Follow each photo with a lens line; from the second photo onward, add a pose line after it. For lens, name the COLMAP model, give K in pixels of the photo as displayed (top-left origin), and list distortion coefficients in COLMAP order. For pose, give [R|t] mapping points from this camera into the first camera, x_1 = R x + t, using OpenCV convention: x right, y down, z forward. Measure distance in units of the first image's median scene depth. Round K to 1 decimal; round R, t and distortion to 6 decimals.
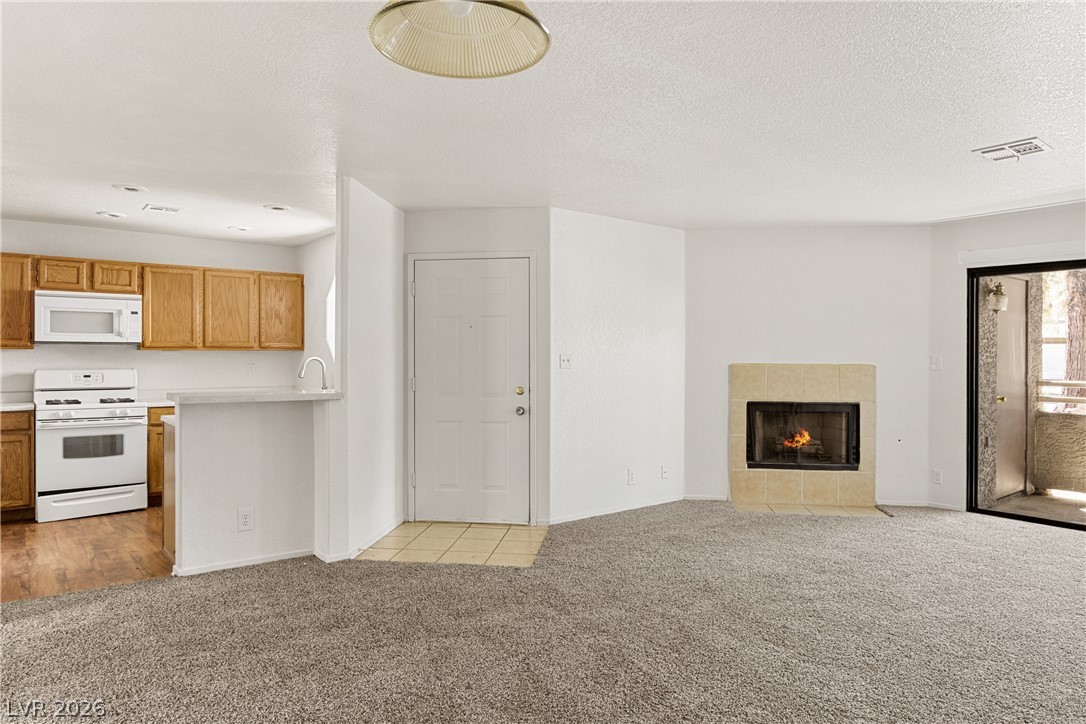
lens RADIAL K [[702.7, 0, 543.0], [0, 702.7, 362.0], [0, 0, 1]] dist [-0.006044, -0.001073]
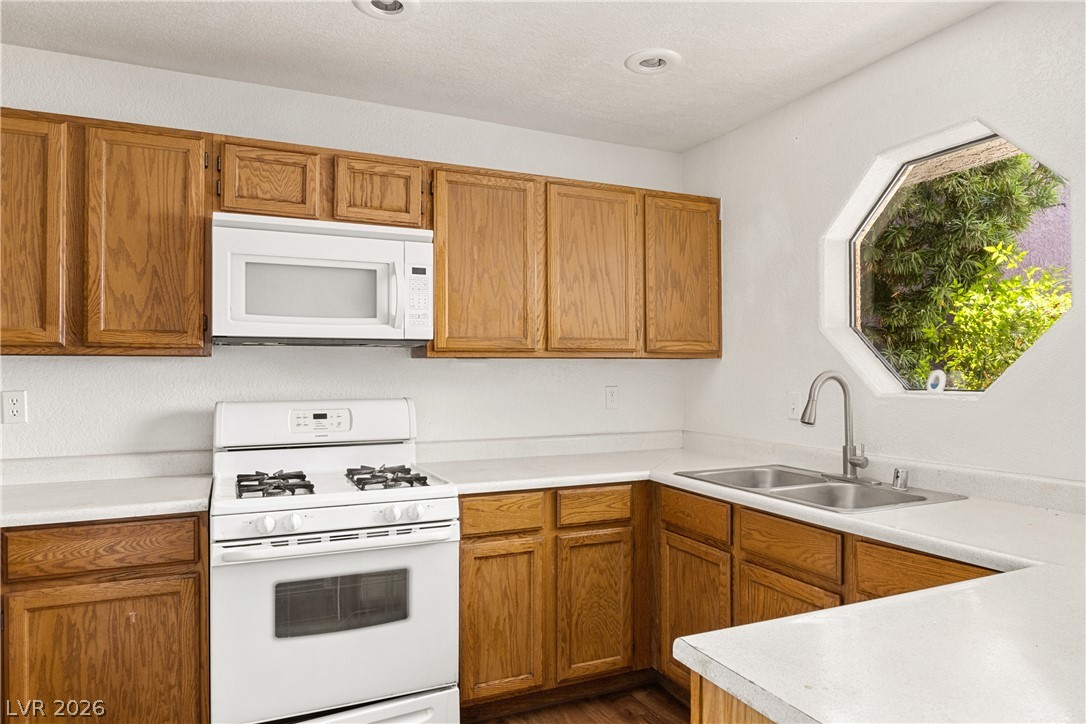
lens RADIAL K [[675.7, 0, 537.1], [0, 675.7, 369.0], [0, 0, 1]] dist [-0.014681, -0.000431]
pose [[0.976617, -0.007601, -0.214852, -0.423045], [0.005040, 0.999910, -0.012465, -0.003946], [0.214927, 0.011091, 0.976567, 0.609937]]
